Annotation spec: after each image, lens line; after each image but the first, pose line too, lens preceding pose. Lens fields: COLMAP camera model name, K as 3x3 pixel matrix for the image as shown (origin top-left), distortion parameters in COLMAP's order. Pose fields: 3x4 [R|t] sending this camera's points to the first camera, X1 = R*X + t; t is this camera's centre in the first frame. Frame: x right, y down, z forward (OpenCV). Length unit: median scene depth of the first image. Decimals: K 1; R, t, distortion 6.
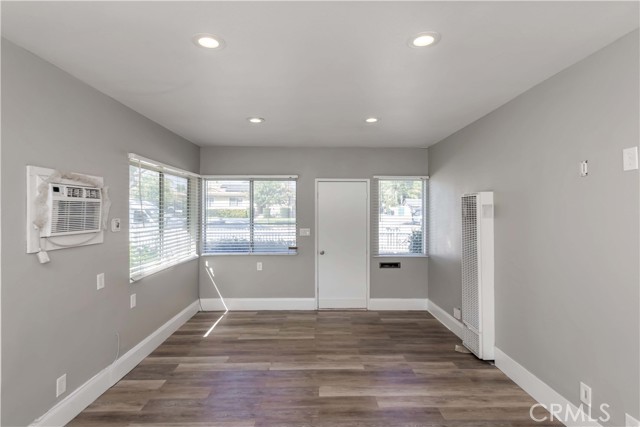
lens RADIAL K [[324.8, 0, 317.6], [0, 324.8, 210.9], [0, 0, 1]] dist [0.000476, -0.000603]
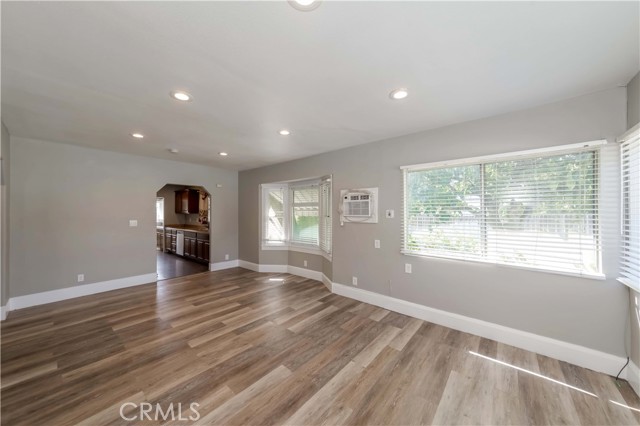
lens RADIAL K [[227.2, 0, 320.0], [0, 227.2, 213.0], [0, 0, 1]] dist [-0.000011, 0.000118]
pose [[-0.659409, -0.000966, -0.751784, 0.416195], [-0.000700, 1.000000, -0.000672, 0.033700], [0.751784, 0.000083, -0.659409, 1.312398]]
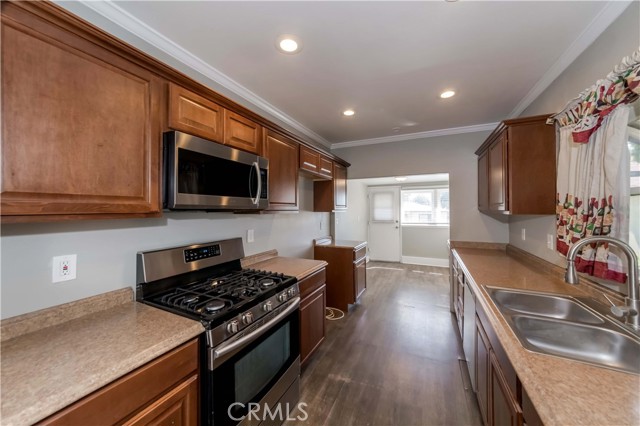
lens RADIAL K [[229.7, 0, 316.2], [0, 229.7, 210.0], [0, 0, 1]] dist [0.001193, 0.003341]
pose [[-0.884270, -0.000998, 0.466975, -0.270331], [-0.000137, 0.999998, 0.001878, 0.026783], [-0.466976, 0.001597, -0.884268, -0.414055]]
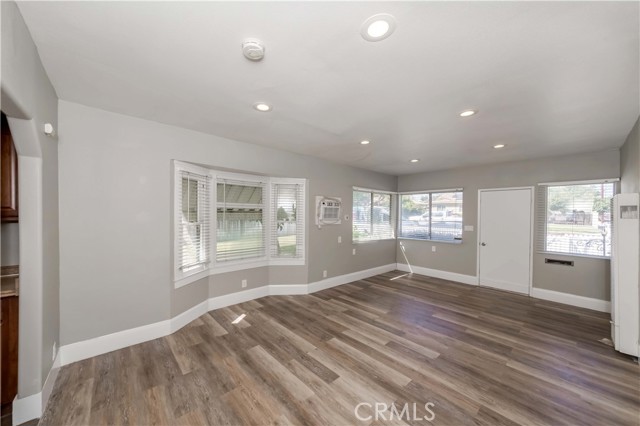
lens RADIAL K [[236.3, 0, 309.6], [0, 236.3, 211.8], [0, 0, 1]] dist [0.021464, -0.000048]
pose [[0.655851, 0.001106, -0.754889, 0.446409], [-0.011168, 0.999904, -0.008238, 0.016979], [0.754807, 0.013834, 0.655801, -0.298026]]
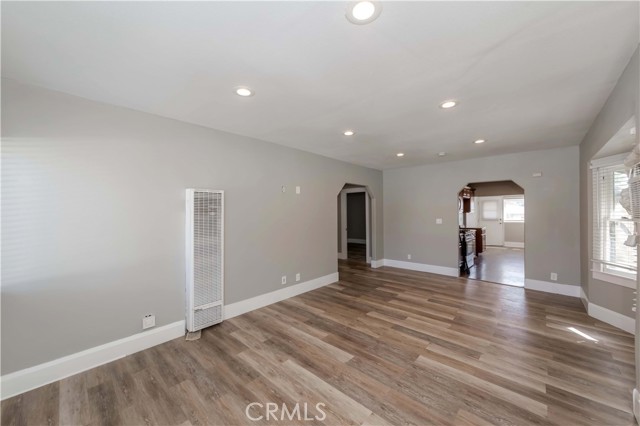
lens RADIAL K [[238.5, 0, 318.2], [0, 238.5, 213.9], [0, 0, 1]] dist [0.000776, -0.000022]
pose [[-0.719220, -0.002514, 0.694778, -0.415599], [0.002353, 0.999979, 0.006054, 0.028303], [-0.694778, 0.005989, -0.719199, 1.398006]]
